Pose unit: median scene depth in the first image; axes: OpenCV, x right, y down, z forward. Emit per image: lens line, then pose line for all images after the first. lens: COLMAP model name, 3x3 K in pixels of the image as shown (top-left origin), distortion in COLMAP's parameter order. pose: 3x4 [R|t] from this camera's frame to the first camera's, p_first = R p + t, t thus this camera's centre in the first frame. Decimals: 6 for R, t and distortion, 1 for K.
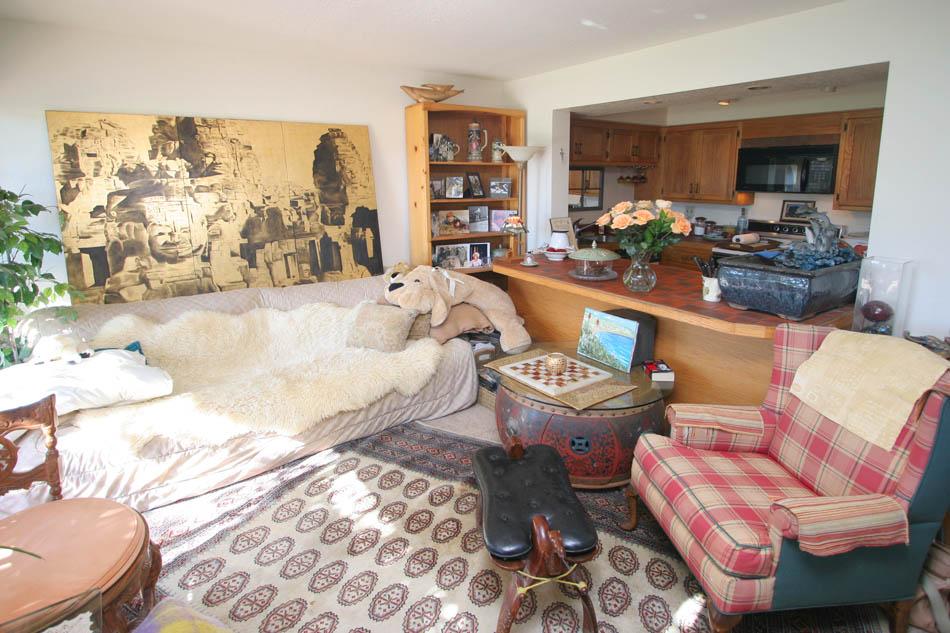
lens RADIAL K [[488.9, 0, 475.0], [0, 488.9, 316.5], [0, 0, 1]] dist [0.001431, 0.000371]
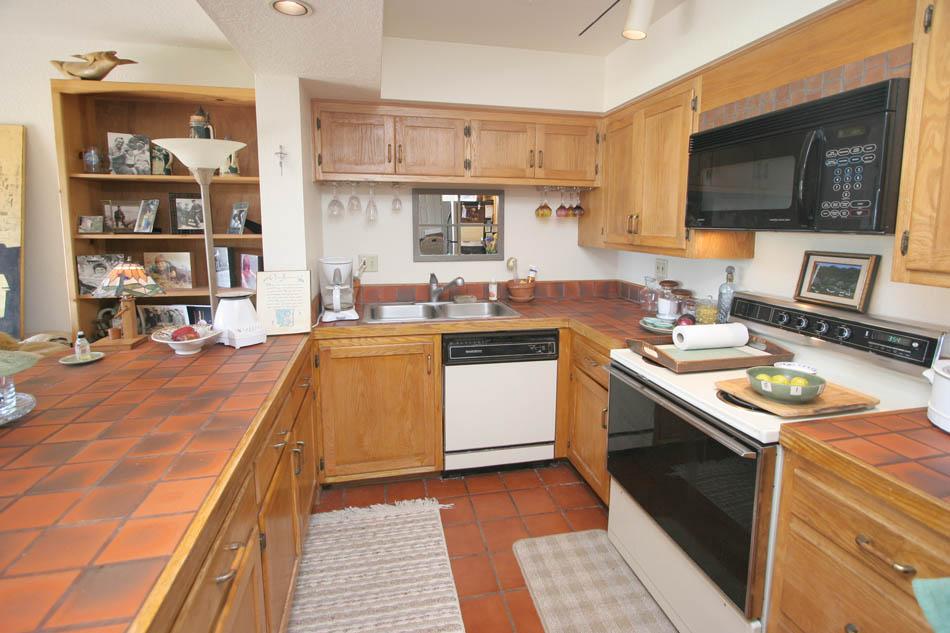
lens RADIAL K [[464.5, 0, 475.0], [0, 464.5, 316.5], [0, 0, 1]] dist [-0.000321, -0.000455]
pose [[0.927735, 0.077789, -0.365043, 0.527248], [-0.106997, 0.992420, -0.060448, -0.132809], [0.357574, 0.095138, 0.929026, 0.557102]]
